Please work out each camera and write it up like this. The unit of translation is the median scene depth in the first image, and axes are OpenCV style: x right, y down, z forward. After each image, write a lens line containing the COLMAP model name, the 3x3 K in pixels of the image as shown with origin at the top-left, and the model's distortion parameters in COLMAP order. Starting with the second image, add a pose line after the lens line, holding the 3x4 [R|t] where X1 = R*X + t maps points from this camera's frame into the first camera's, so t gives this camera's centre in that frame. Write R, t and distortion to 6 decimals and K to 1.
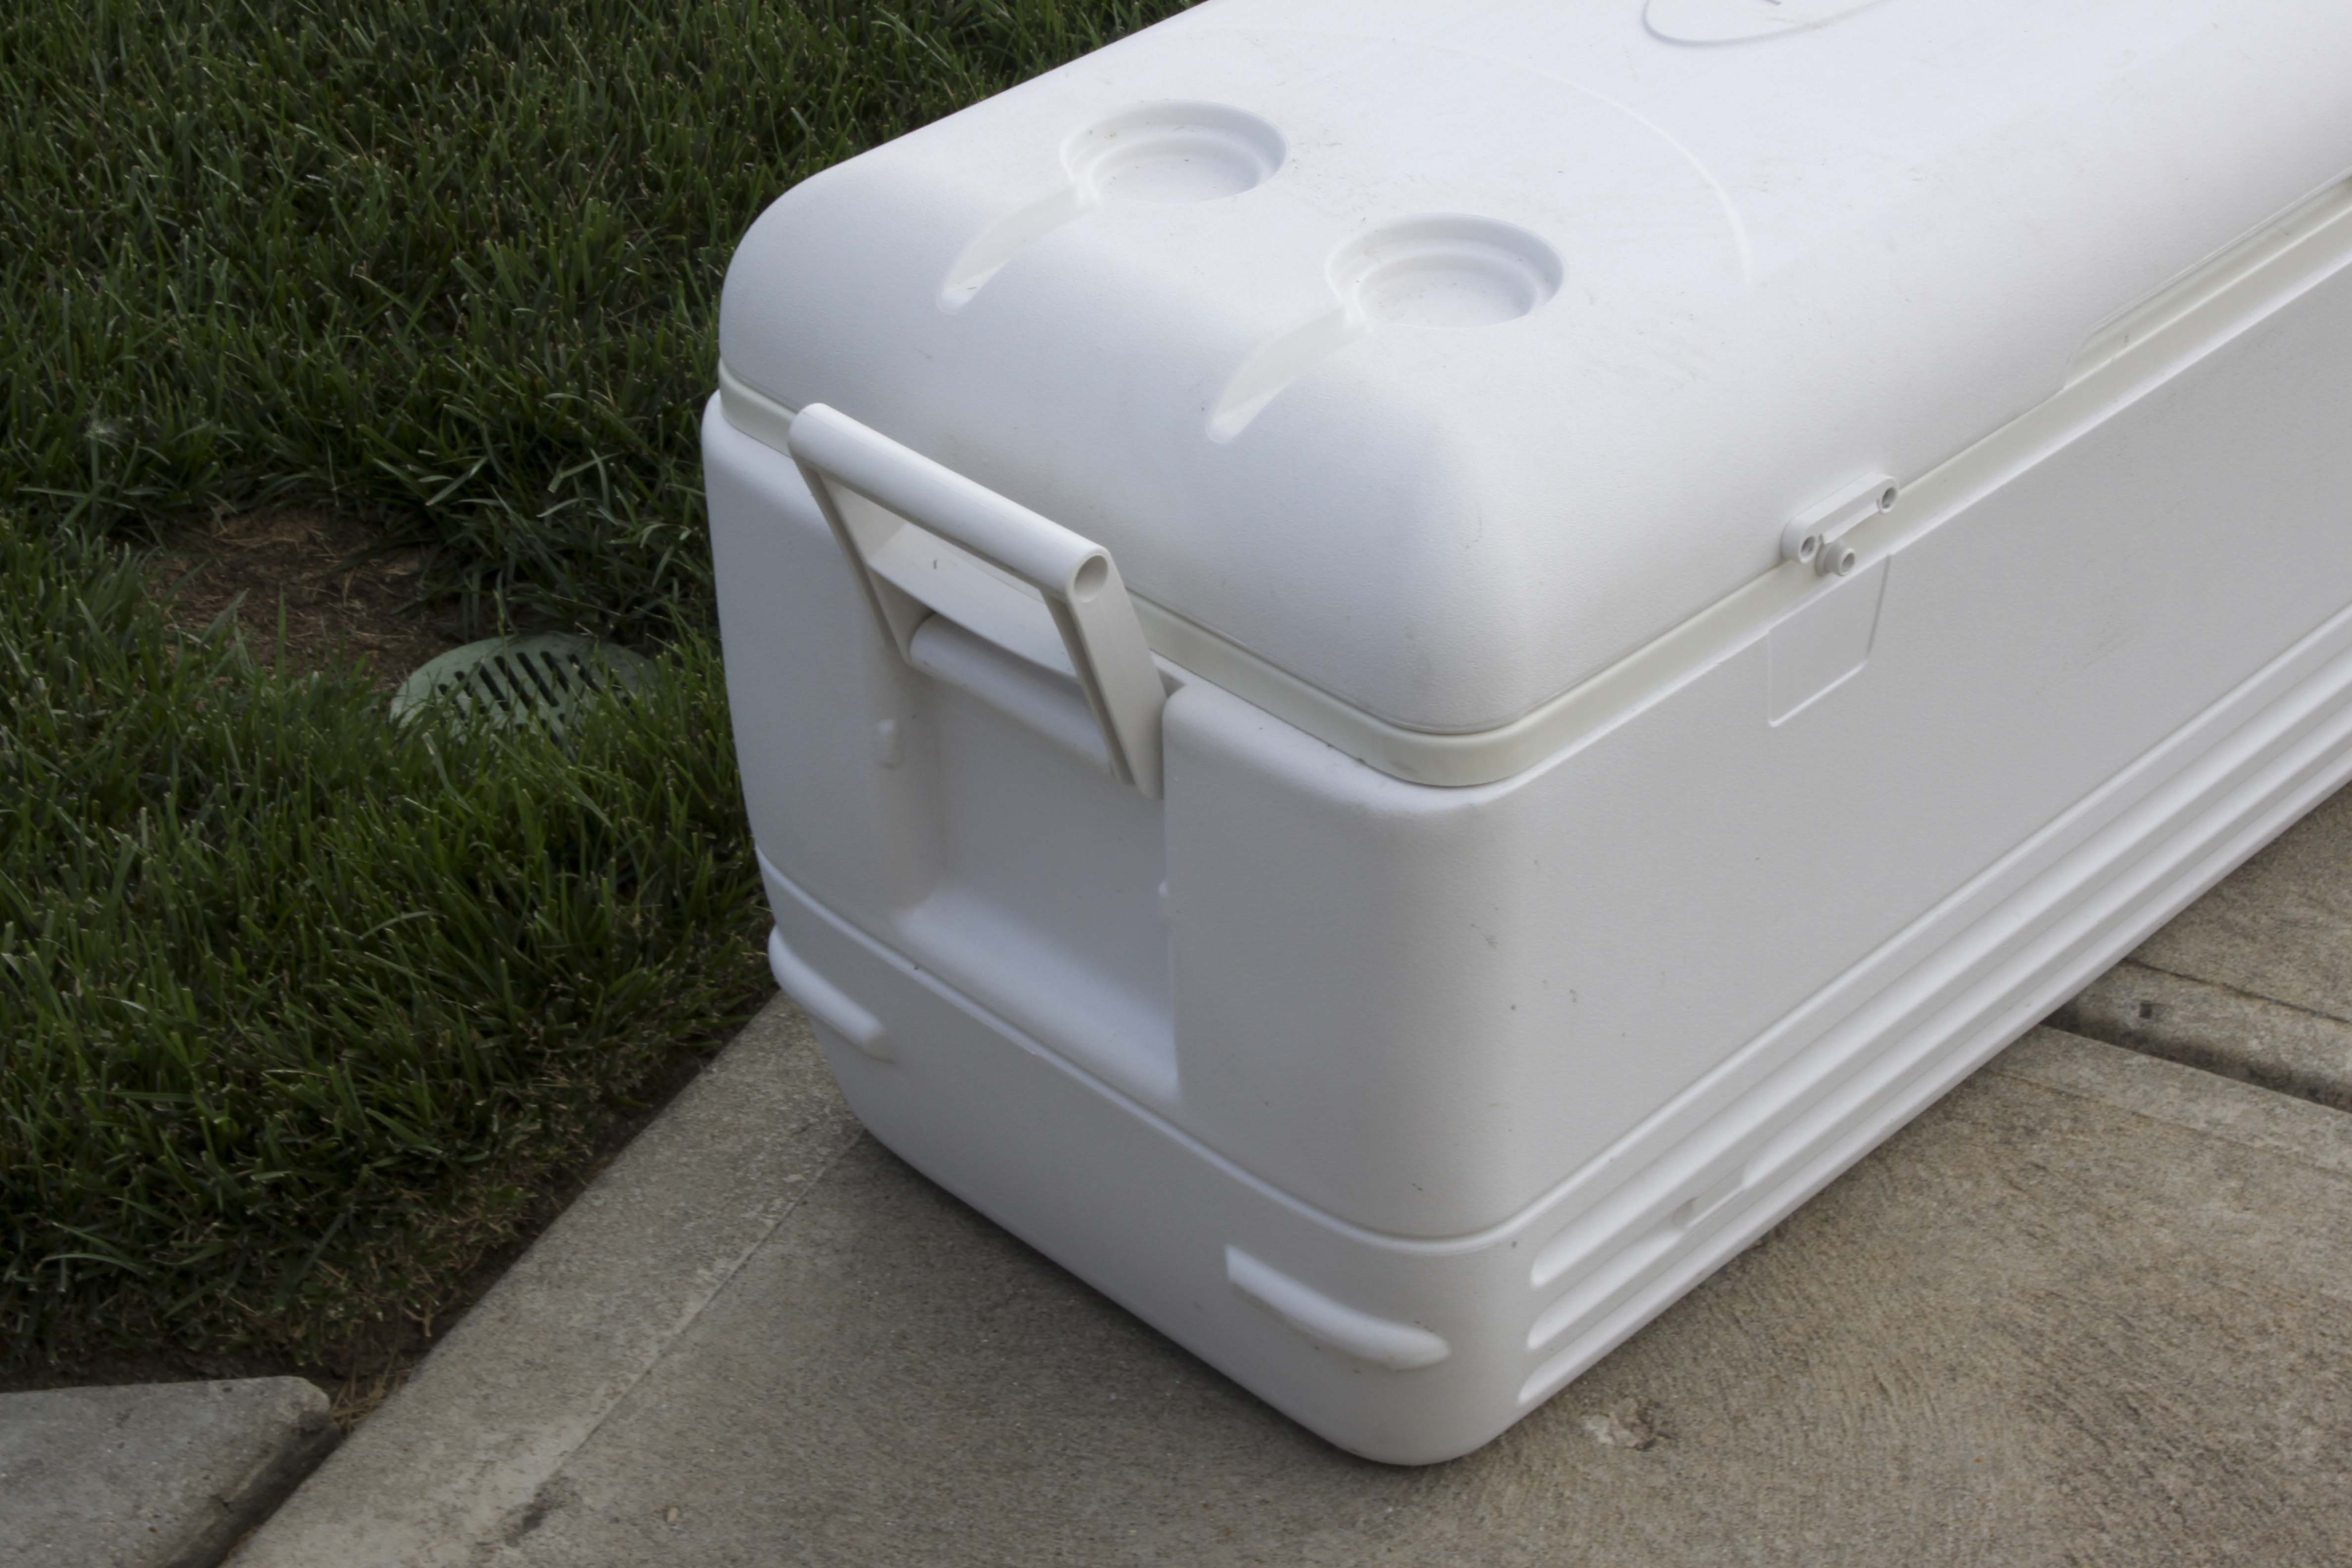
lens RADIAL K [[4200.0, 0, 1176.0], [0, 4200.0, 784.0], [0, 0, 1]] dist [0.080822, 0.113073]
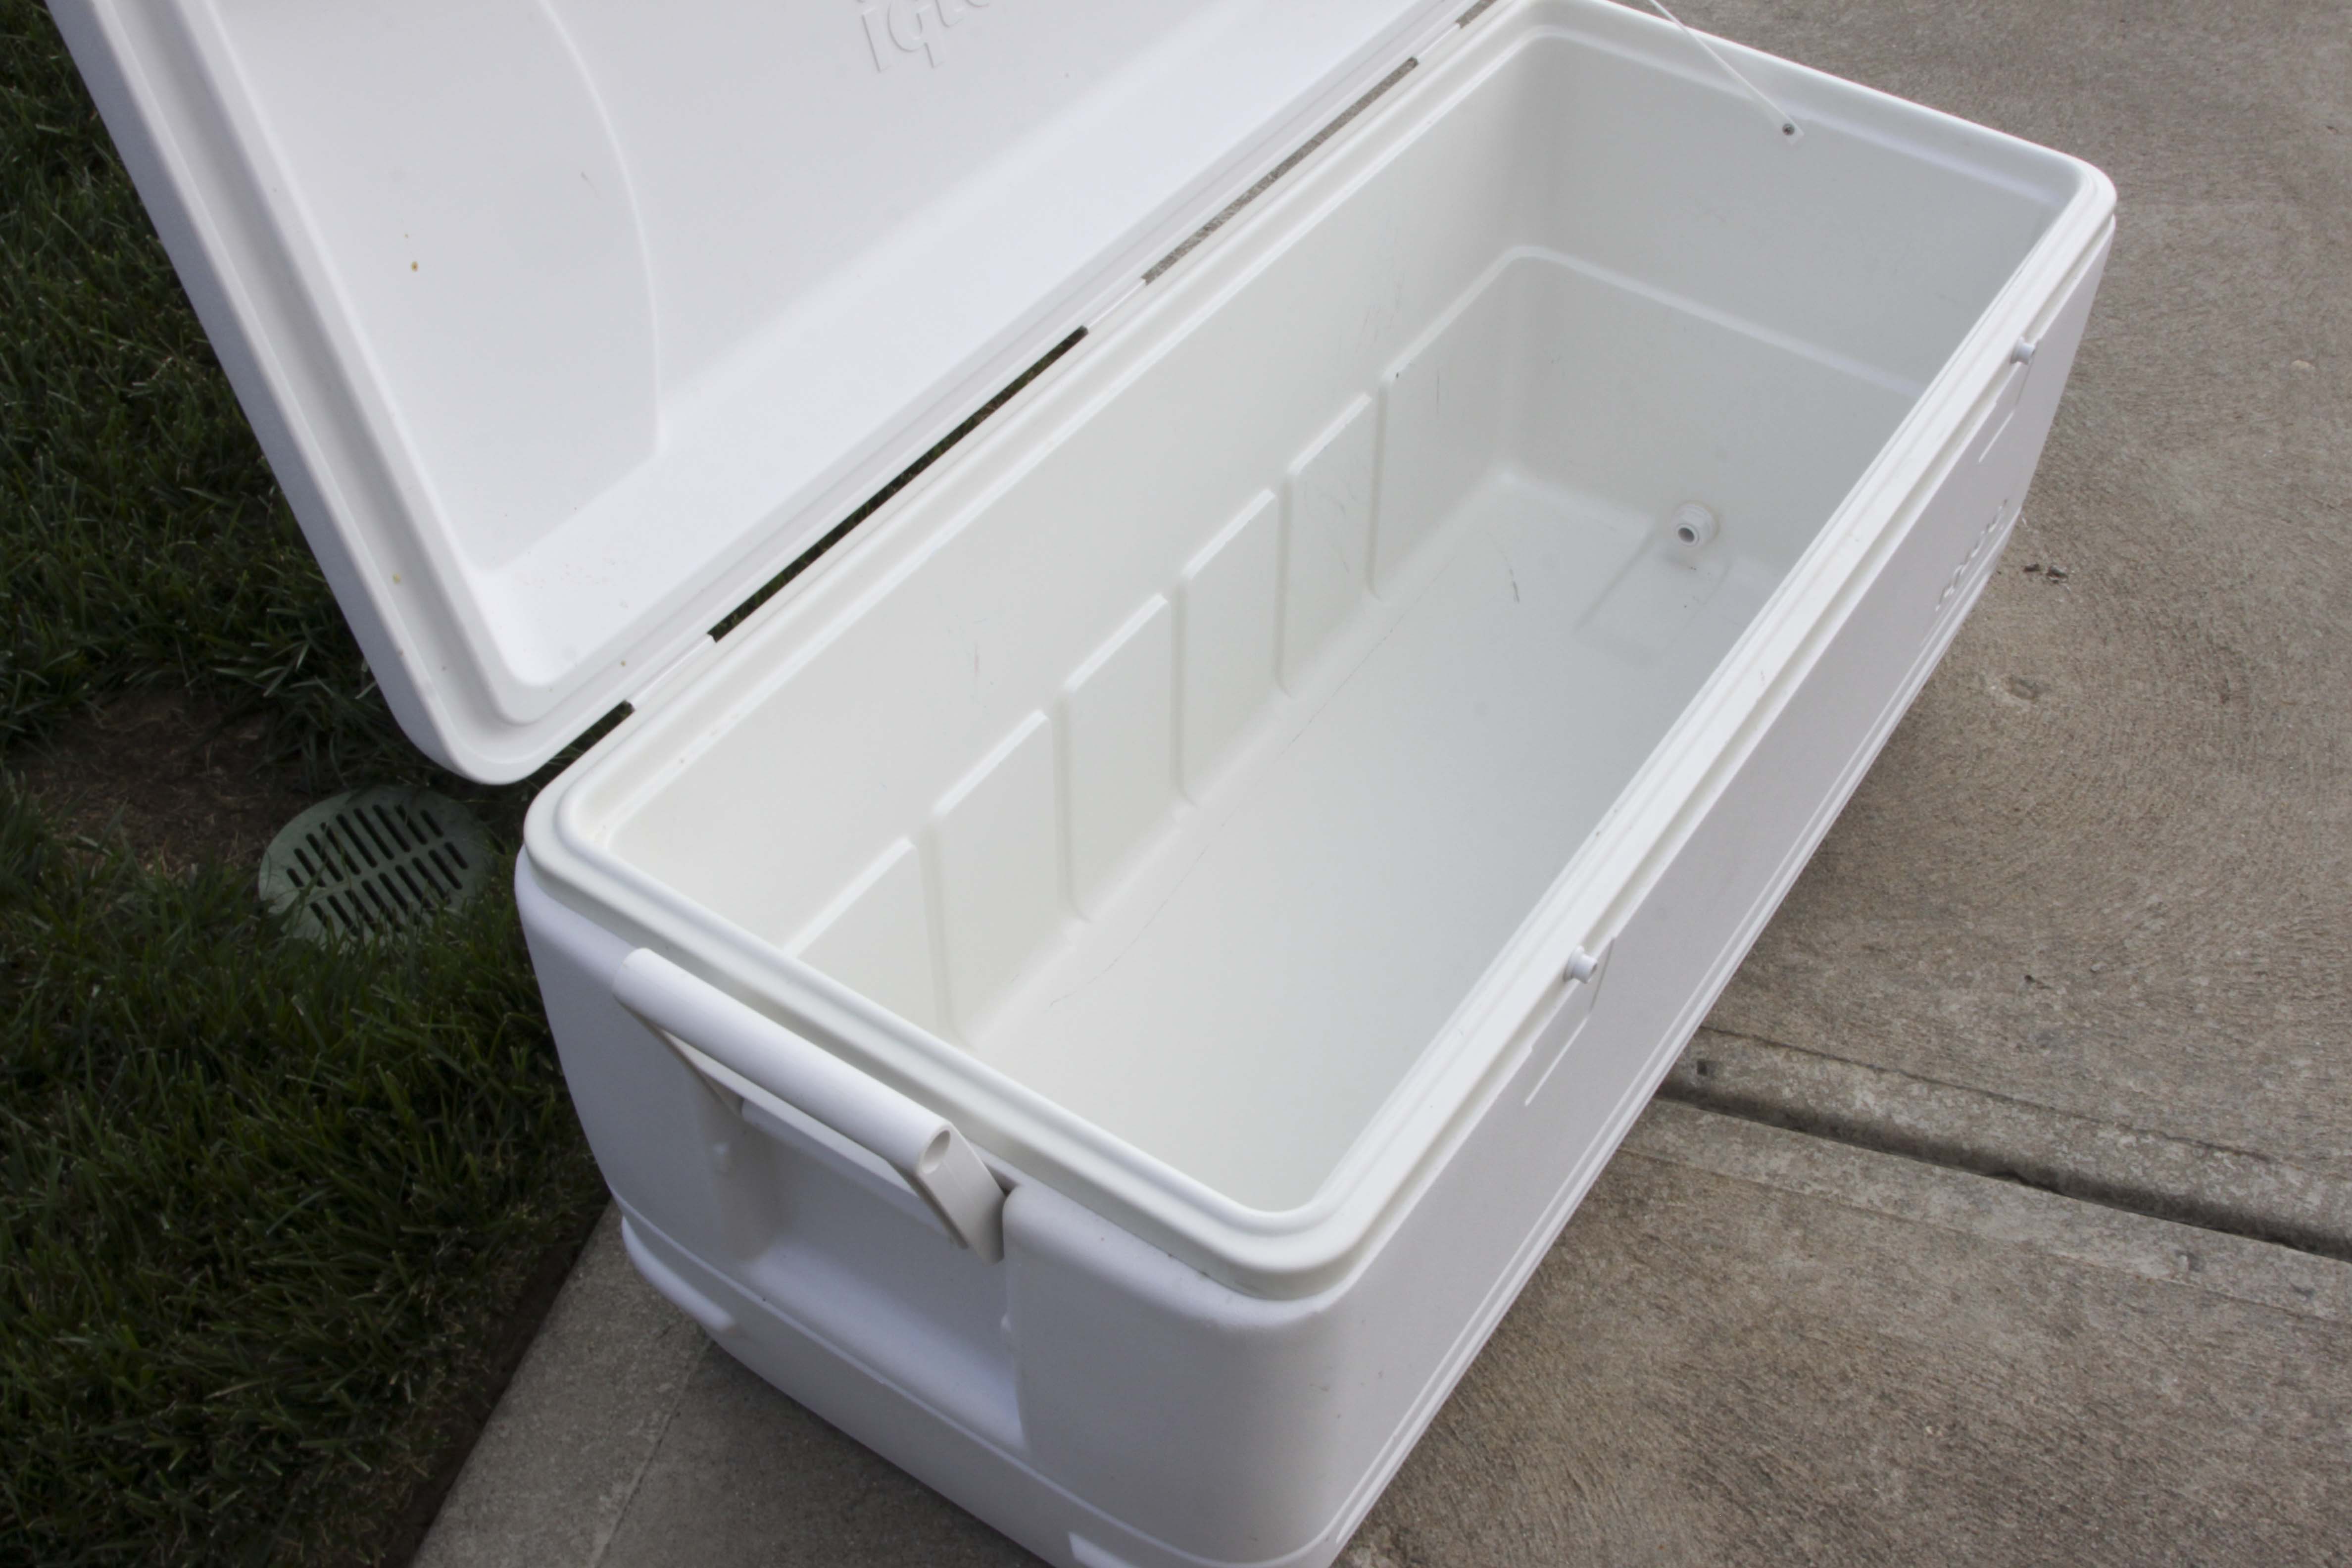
lens RADIAL K [[2503.1, 0, 1176.0], [0, 2503.1, 784.0], [0, 0, 1]] dist [-0.100951, 0.001004]
pose [[0.982189, -0.107820, 0.153881, -0.038718], [0.079366, 0.980394, 0.180356, -0.194961], [-0.170310, -0.164930, 0.971490, 0.324293]]
